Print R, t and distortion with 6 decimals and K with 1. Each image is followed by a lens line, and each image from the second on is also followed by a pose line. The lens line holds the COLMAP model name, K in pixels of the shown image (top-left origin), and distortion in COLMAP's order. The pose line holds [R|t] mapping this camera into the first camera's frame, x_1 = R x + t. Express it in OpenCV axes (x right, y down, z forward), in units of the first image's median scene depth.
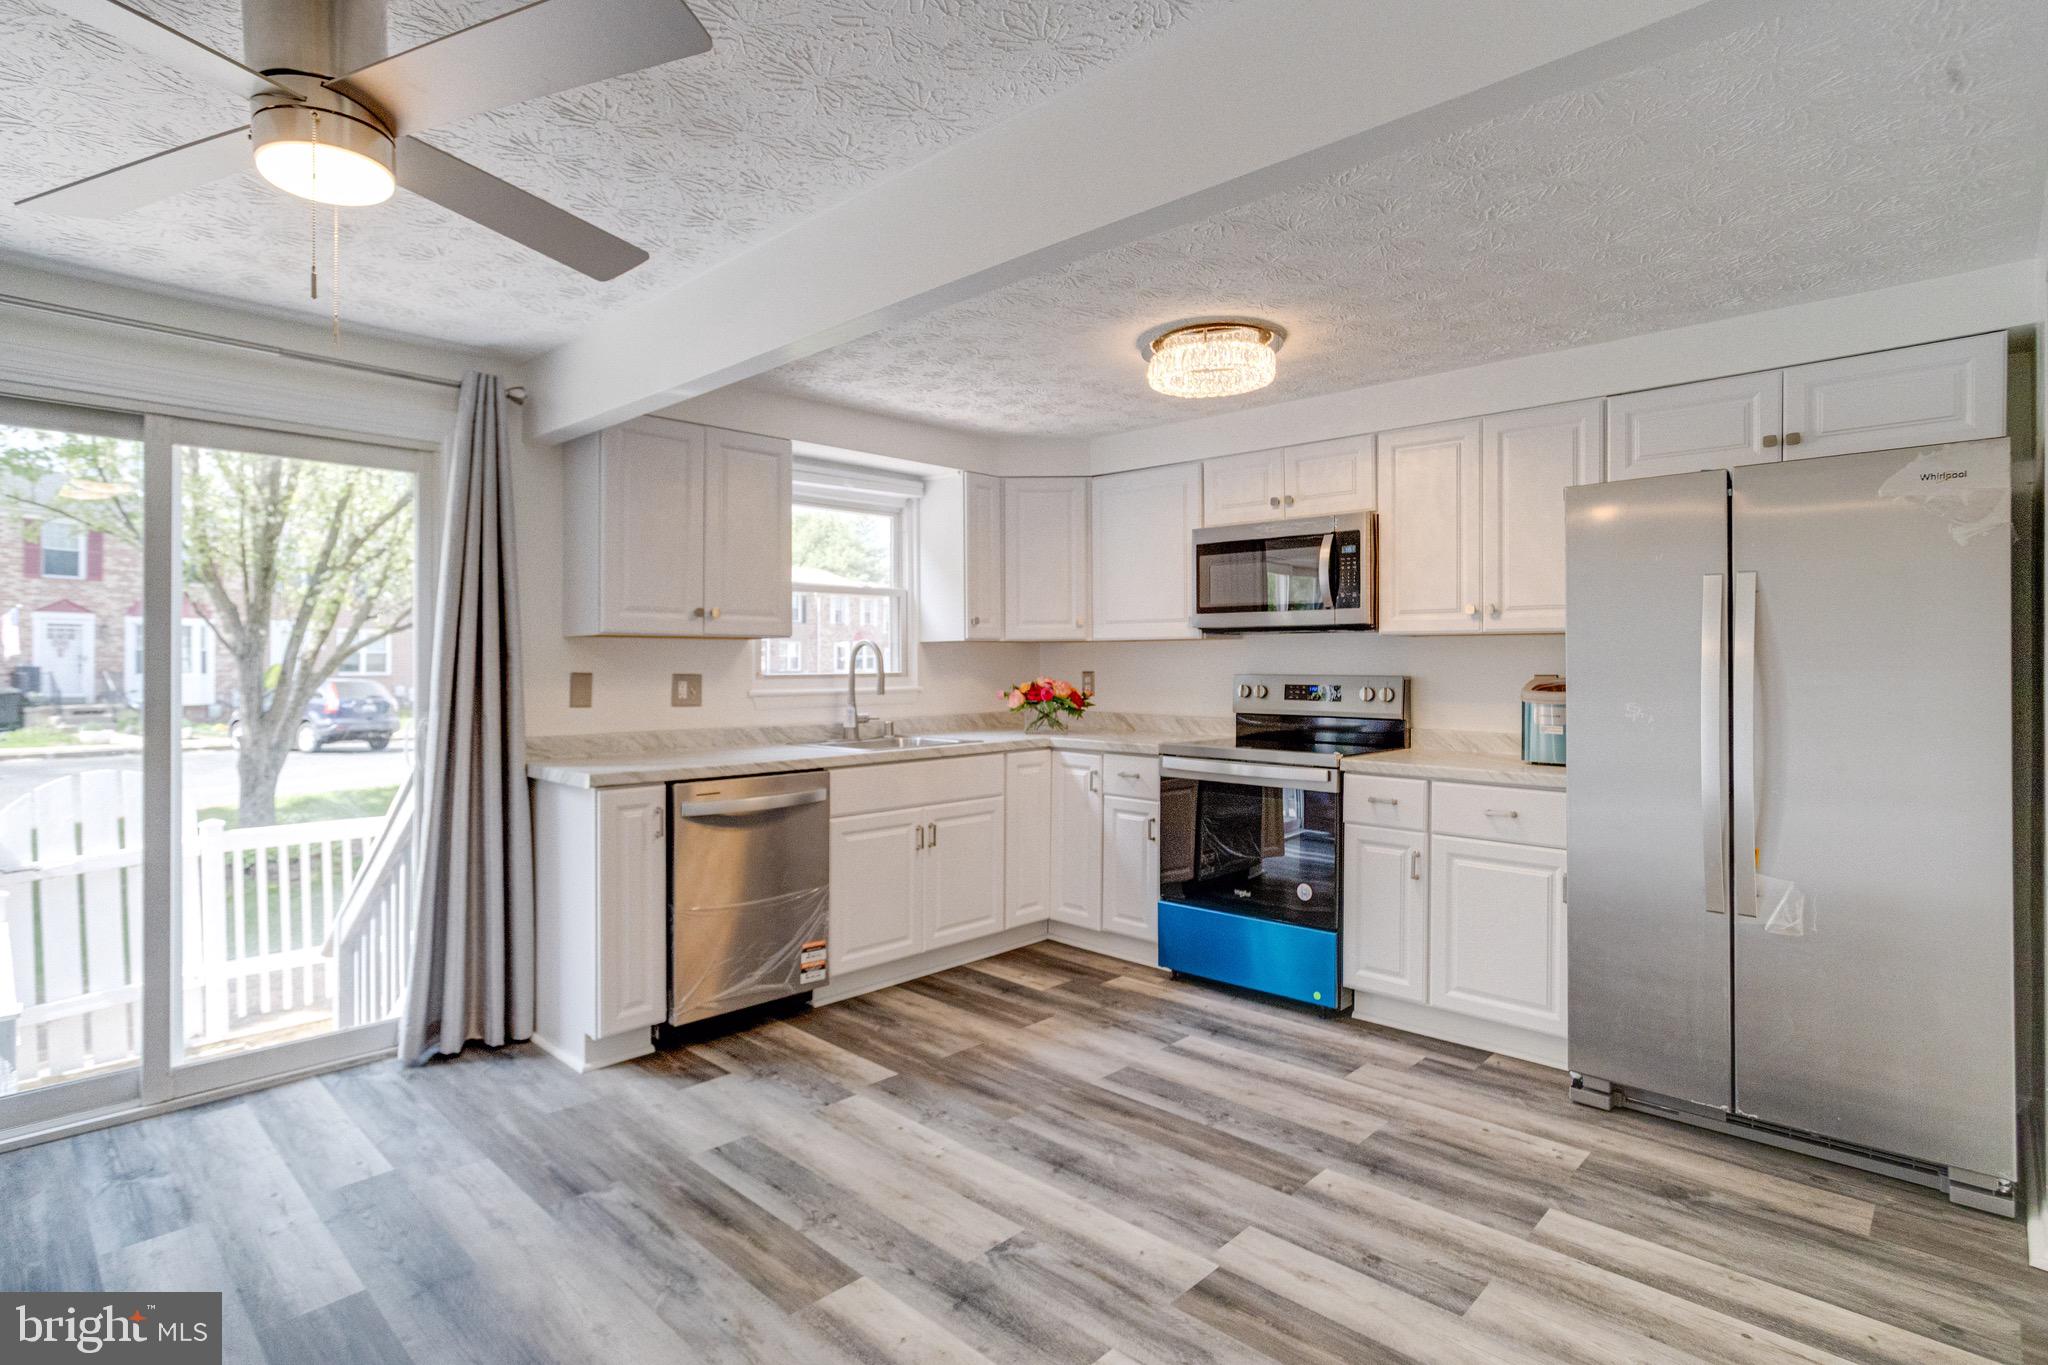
lens RADIAL K [[1010.3, 0, 1011.0], [0, 1010.3, 680.6], [0, 0, 1]] dist [0.016538, 0.002232]
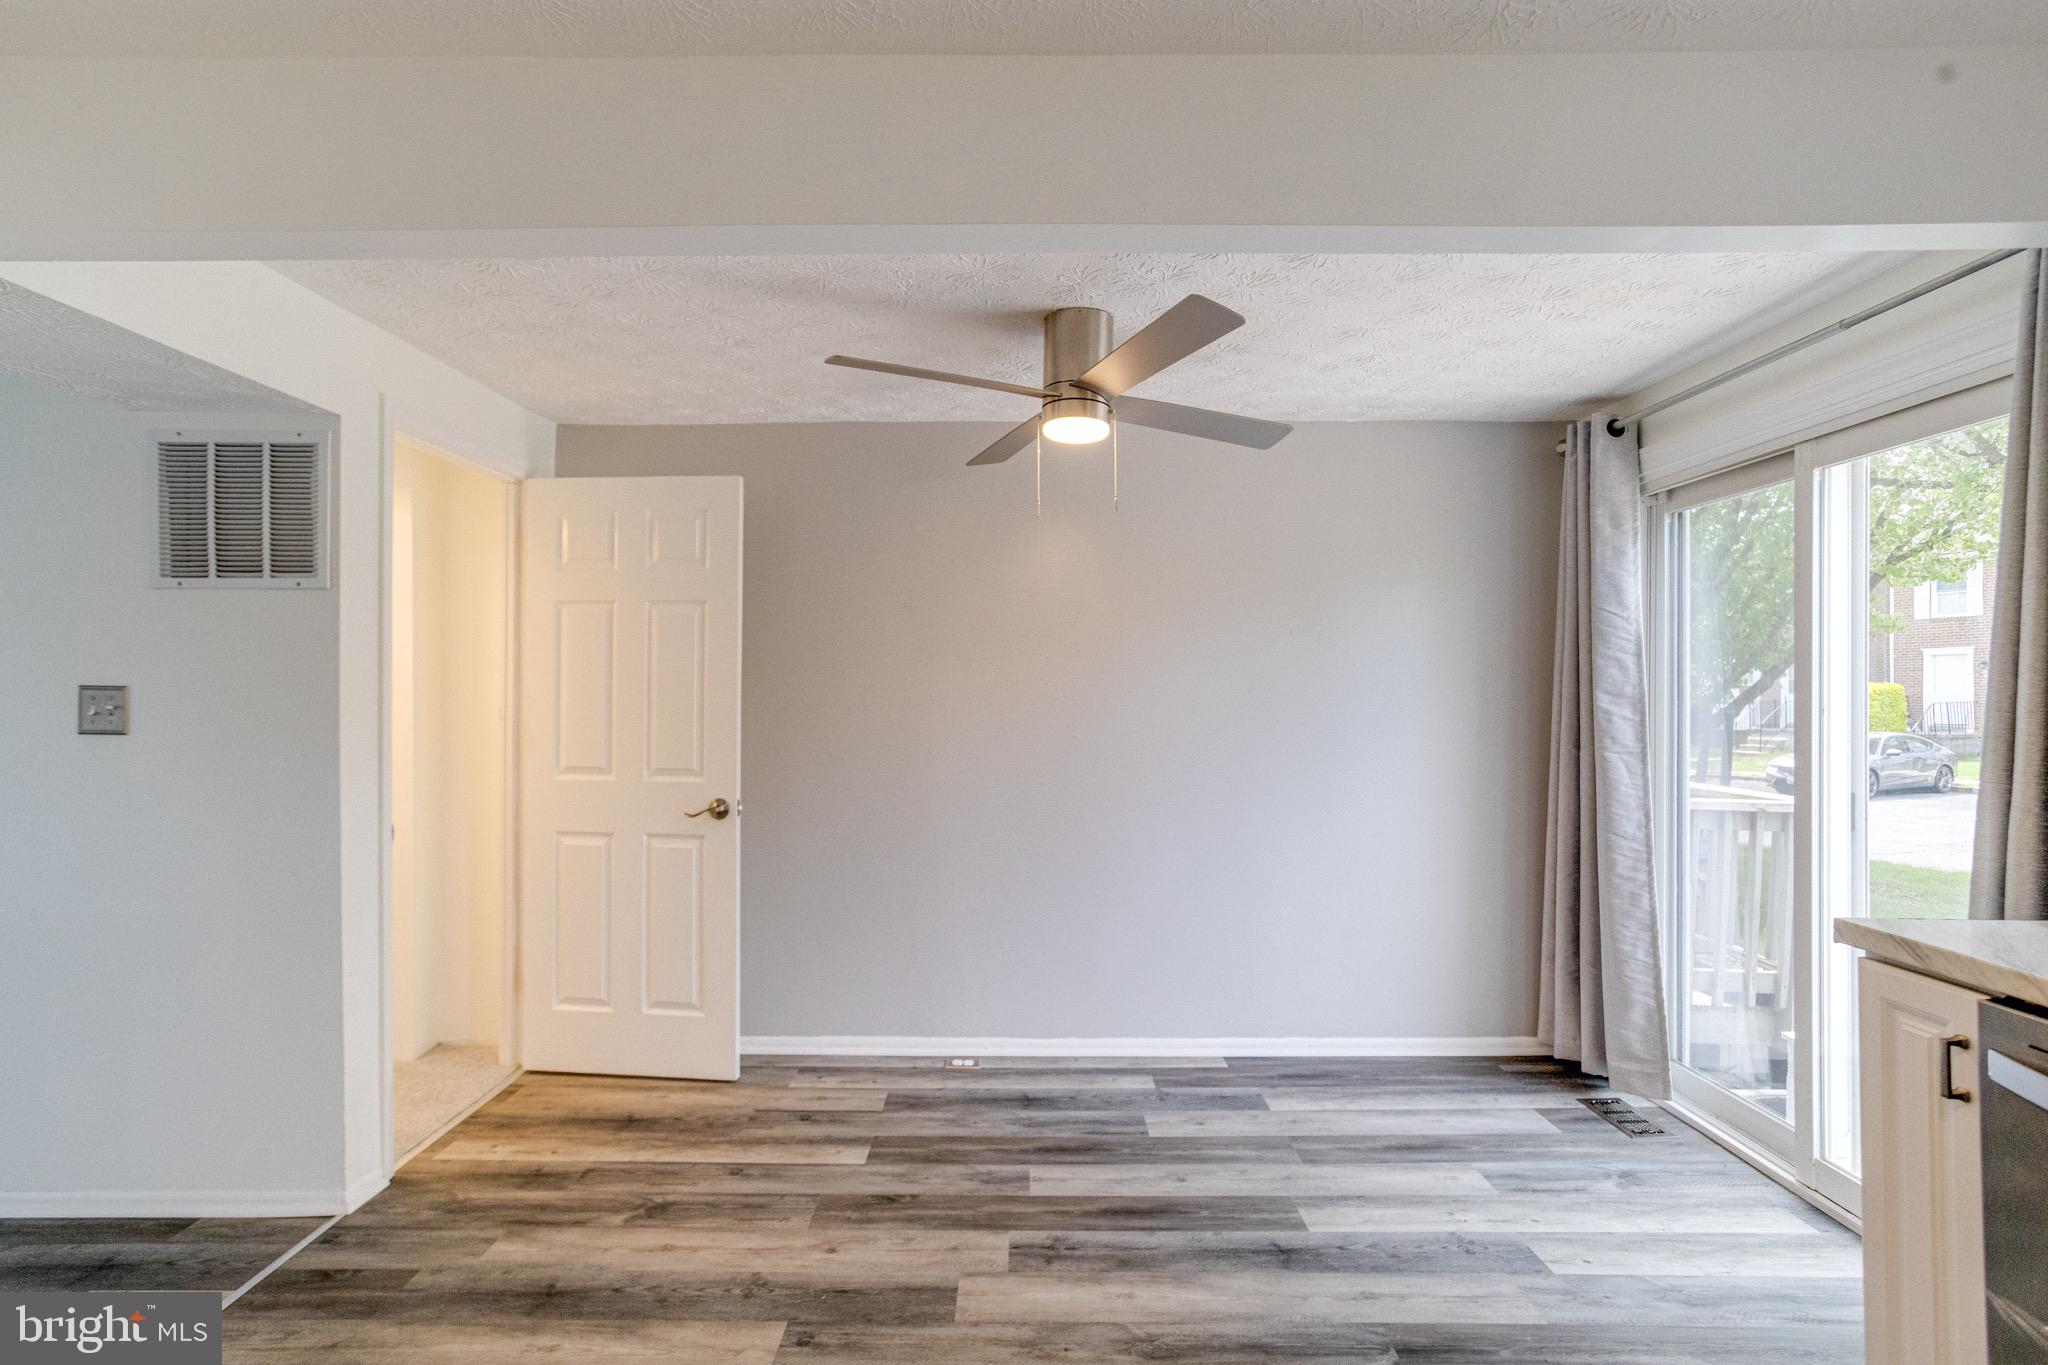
lens RADIAL K [[1010.3, 0, 1017.4], [0, 1010.3, 697.7], [0, 0, 1]] dist [0.016538, 0.002232]
pose [[-0.724168, 0.006042, -0.689597, 0.352214], [-0.003175, 0.999922, 0.012095, -0.040670], [0.689616, 0.010949, -0.724093, 1.280122]]
